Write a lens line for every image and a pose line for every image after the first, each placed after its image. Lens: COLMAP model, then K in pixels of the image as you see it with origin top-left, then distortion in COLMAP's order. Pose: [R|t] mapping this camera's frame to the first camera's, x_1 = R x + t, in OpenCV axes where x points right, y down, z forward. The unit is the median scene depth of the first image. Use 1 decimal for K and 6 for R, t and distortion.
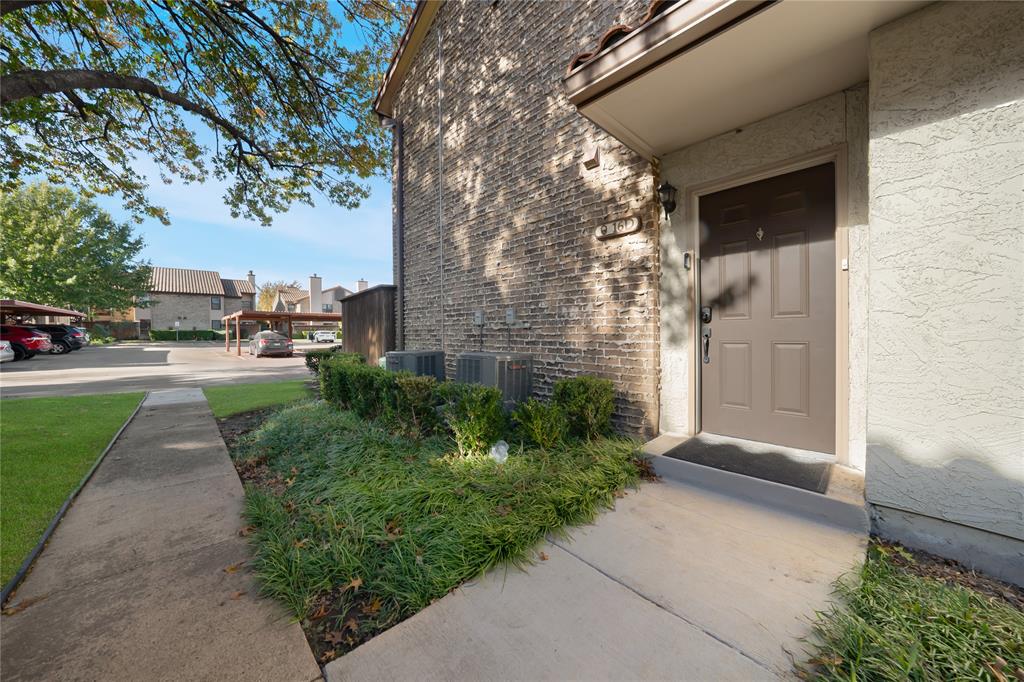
lens RADIAL K [[357.4, 0, 516.6], [0, 357.4, 337.3], [0, 0, 1]] dist [-0.024270, 0.004056]
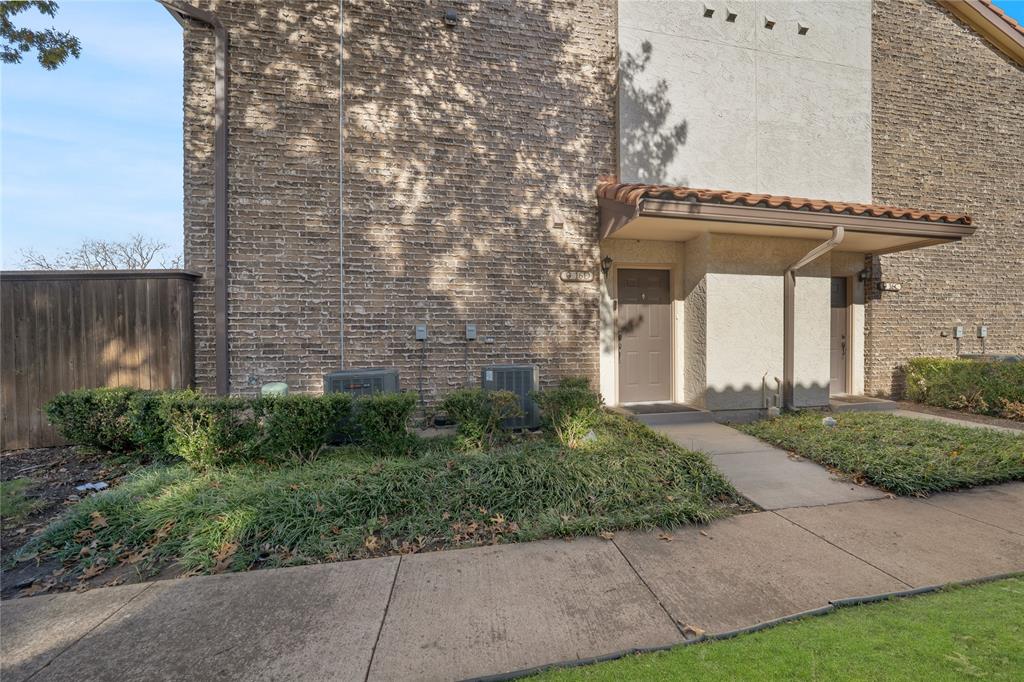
lens RADIAL K [[357.4, 0, 531.9], [0, 357.4, 343.4], [0, 0, 1]] dist [-0.024270, 0.004056]
pose [[0.548957, -0.007672, 0.835815, -0.868695], [0.015999, 0.999871, -0.001330, -0.020756], [-0.835697, 0.014102, 0.549009, 0.277927]]
